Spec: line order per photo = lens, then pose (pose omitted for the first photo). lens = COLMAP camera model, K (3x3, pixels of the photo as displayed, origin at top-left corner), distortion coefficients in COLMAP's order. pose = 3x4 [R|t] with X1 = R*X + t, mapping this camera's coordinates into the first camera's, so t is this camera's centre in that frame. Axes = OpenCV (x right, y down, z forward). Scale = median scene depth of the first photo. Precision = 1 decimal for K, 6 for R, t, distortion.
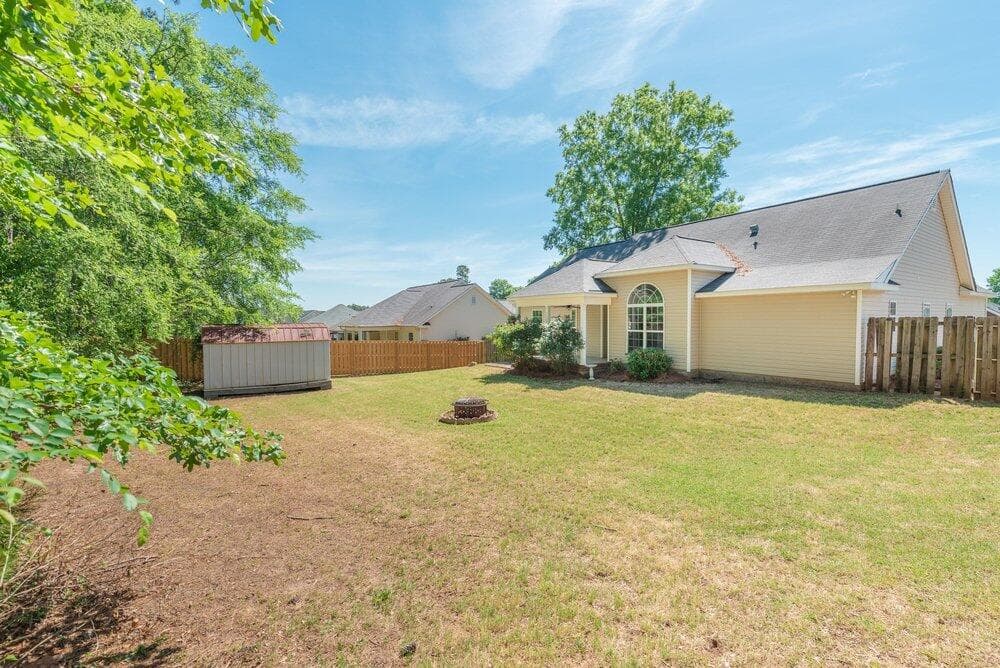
lens RADIAL K [[433.9, 0, 506.8], [0, 433.9, 337.0], [0, 0, 1]] dist [0.000303, -0.000162]
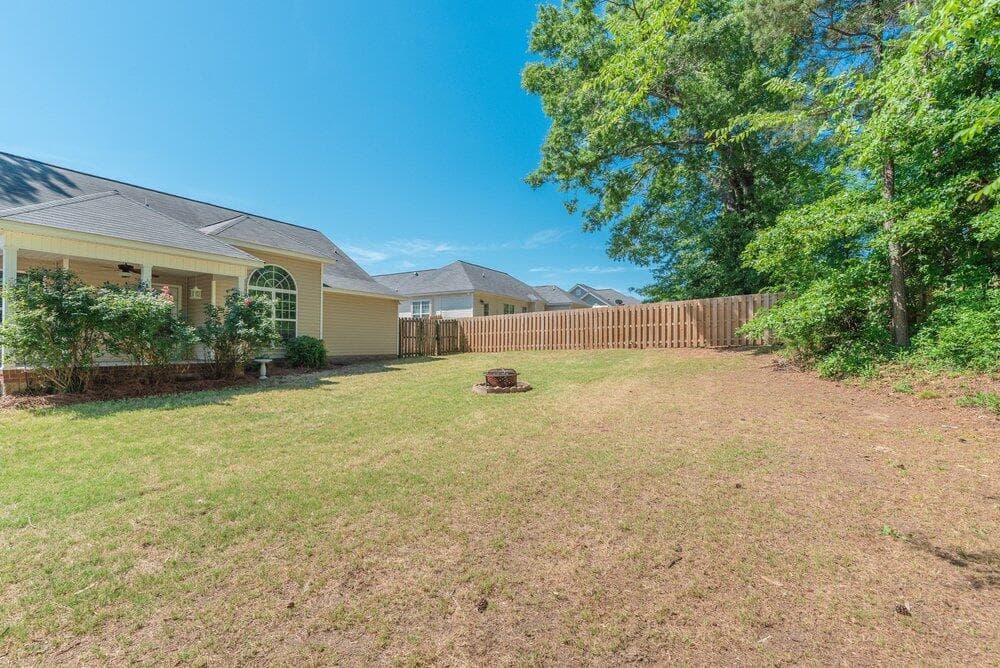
lens RADIAL K [[431.3, 0, 493.9], [0, 431.3, 332.1], [0, 0, 1]] dist [-0.001428, -0.000187]
pose [[-0.400606, 0.030663, 0.915737, -0.678788], [0.036401, 0.999183, -0.017533, 0.045441], [-0.915527, 0.026310, -0.401395, 0.967301]]
